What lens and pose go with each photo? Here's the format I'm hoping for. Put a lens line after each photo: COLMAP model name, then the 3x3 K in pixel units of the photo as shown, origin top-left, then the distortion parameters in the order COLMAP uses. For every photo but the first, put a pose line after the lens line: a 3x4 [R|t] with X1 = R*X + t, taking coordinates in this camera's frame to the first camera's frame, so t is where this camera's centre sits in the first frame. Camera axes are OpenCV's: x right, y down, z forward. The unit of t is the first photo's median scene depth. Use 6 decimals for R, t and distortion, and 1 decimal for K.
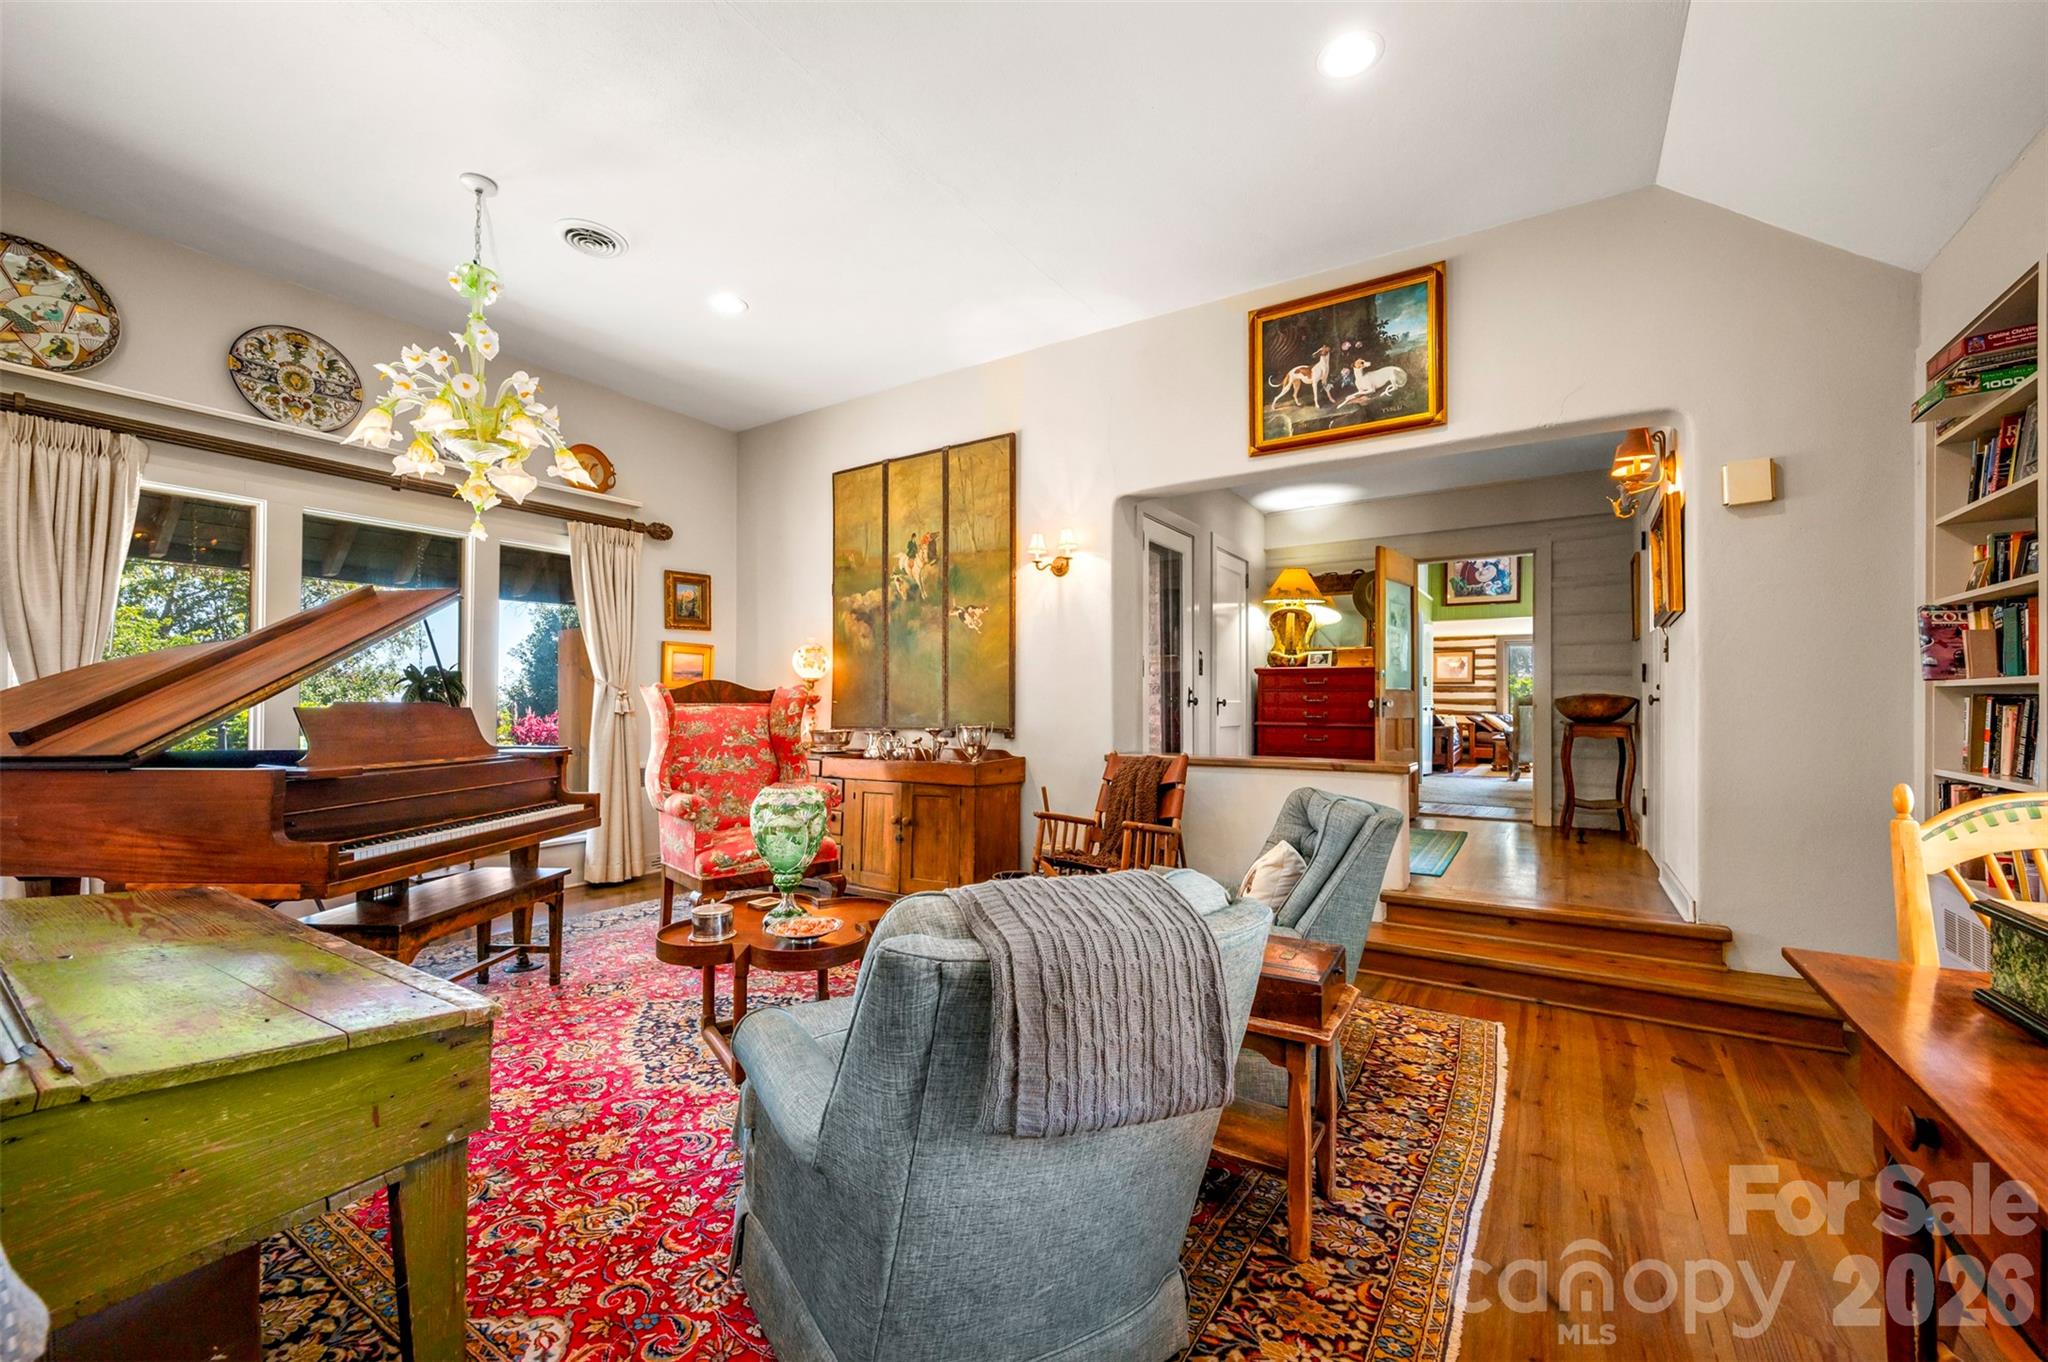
lens RADIAL K [[815.8, 0, 1029.9], [0, 815.8, 673.7], [0, 0, 1]] dist [-0.000050, 0.000471]
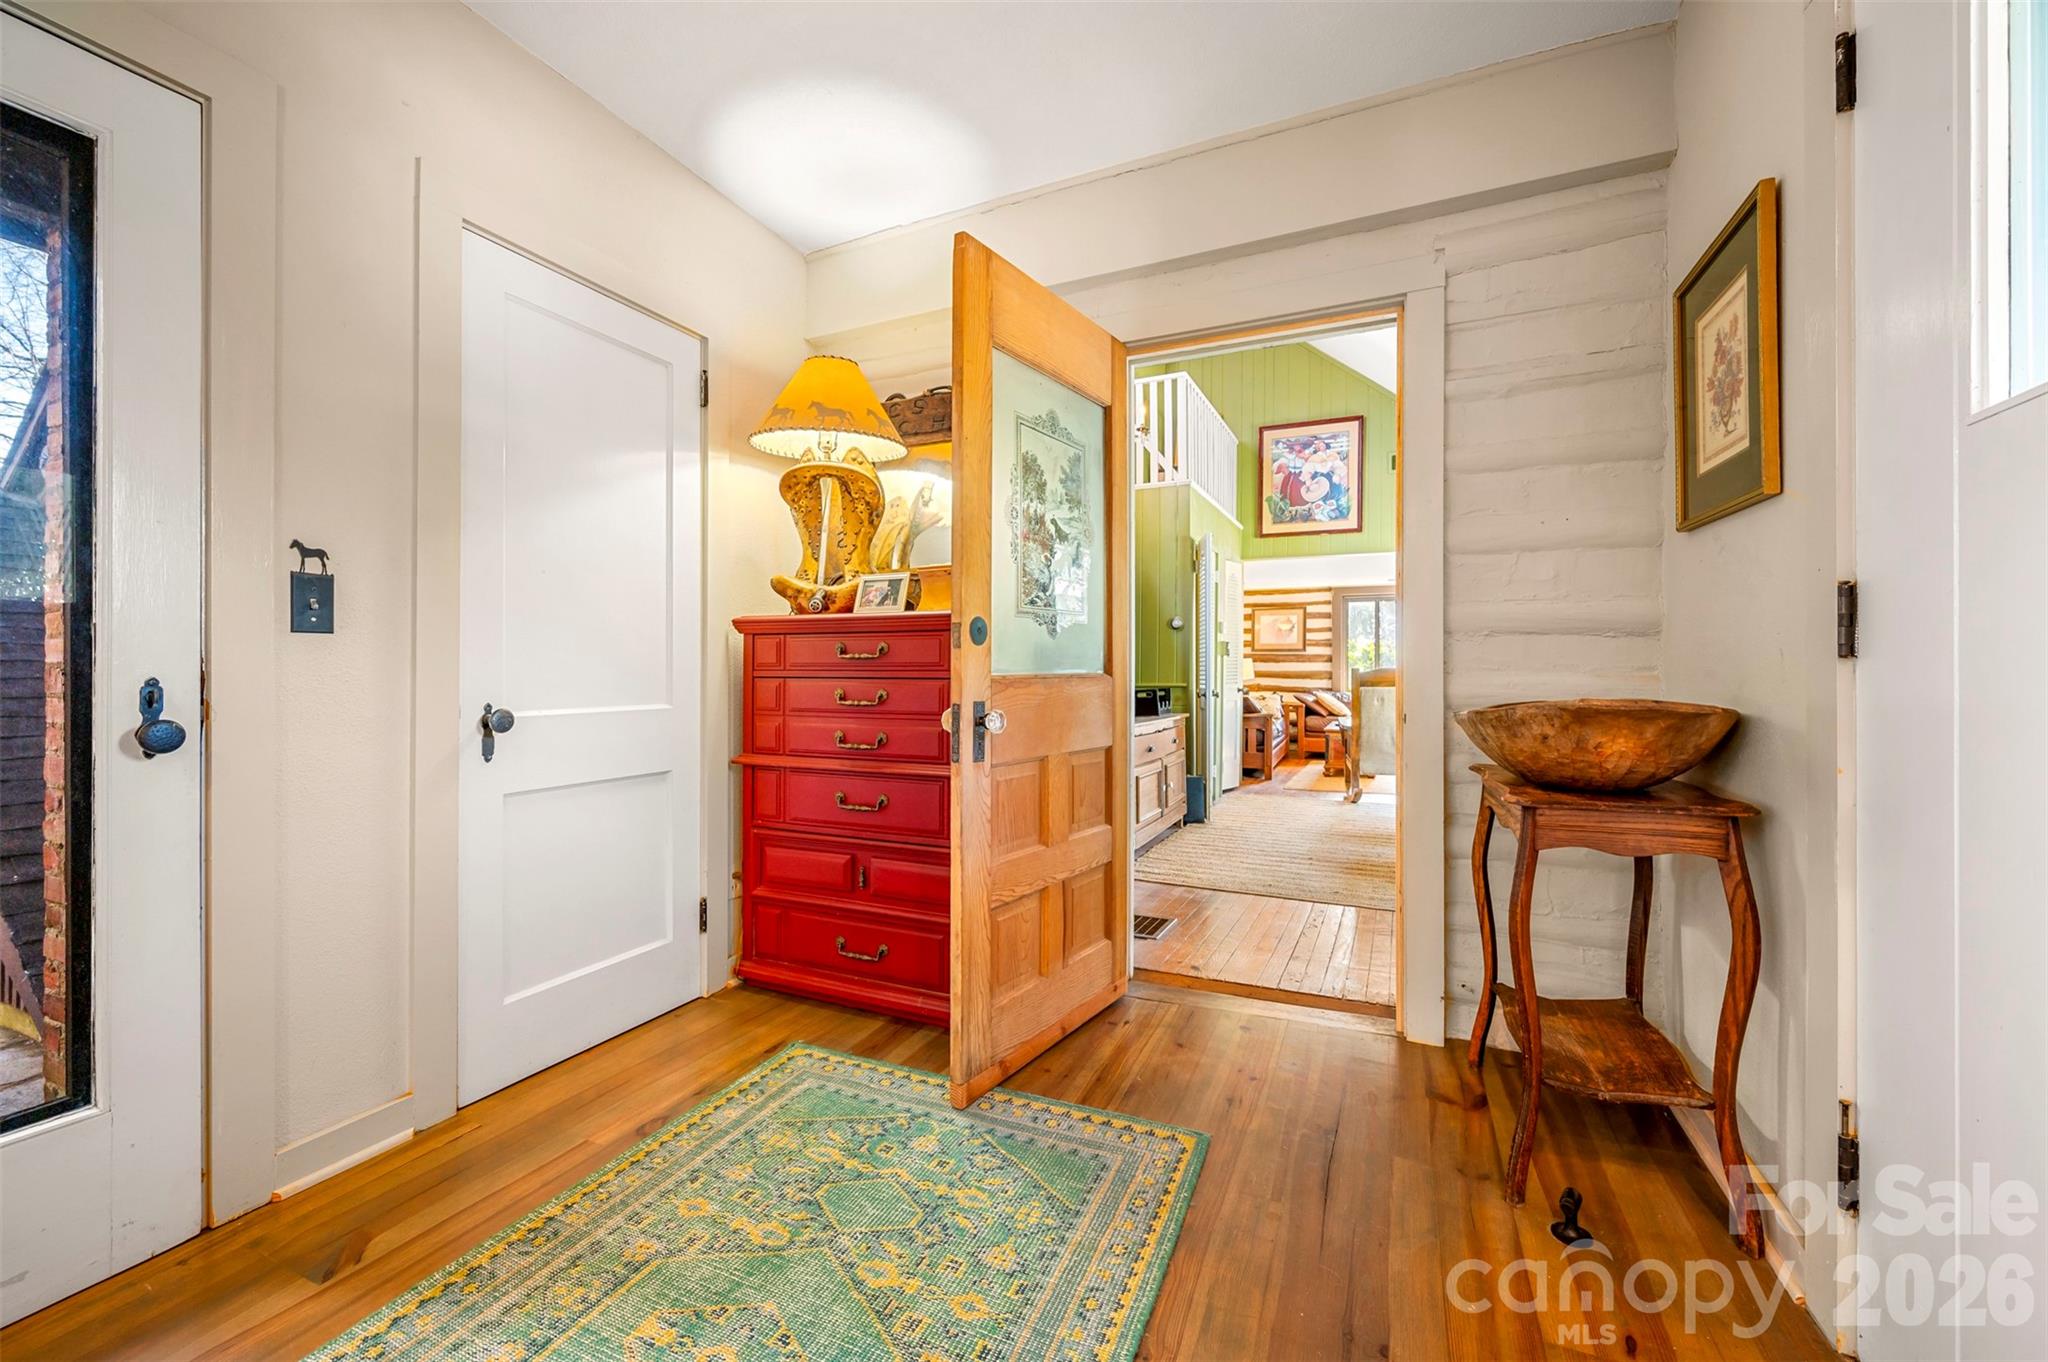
lens RADIAL K [[840.7, 0, 1012.6], [0, 840.7, 638.7], [0, 0, 1]] dist [-0.000766, 0.000040]
pose [[0.988853, 0.001849, 0.148884, 0.209702], [-0.001829, 0.999998, -0.000276, 0.001971], [-0.148884, 0.000001, 0.988855, 0.351755]]
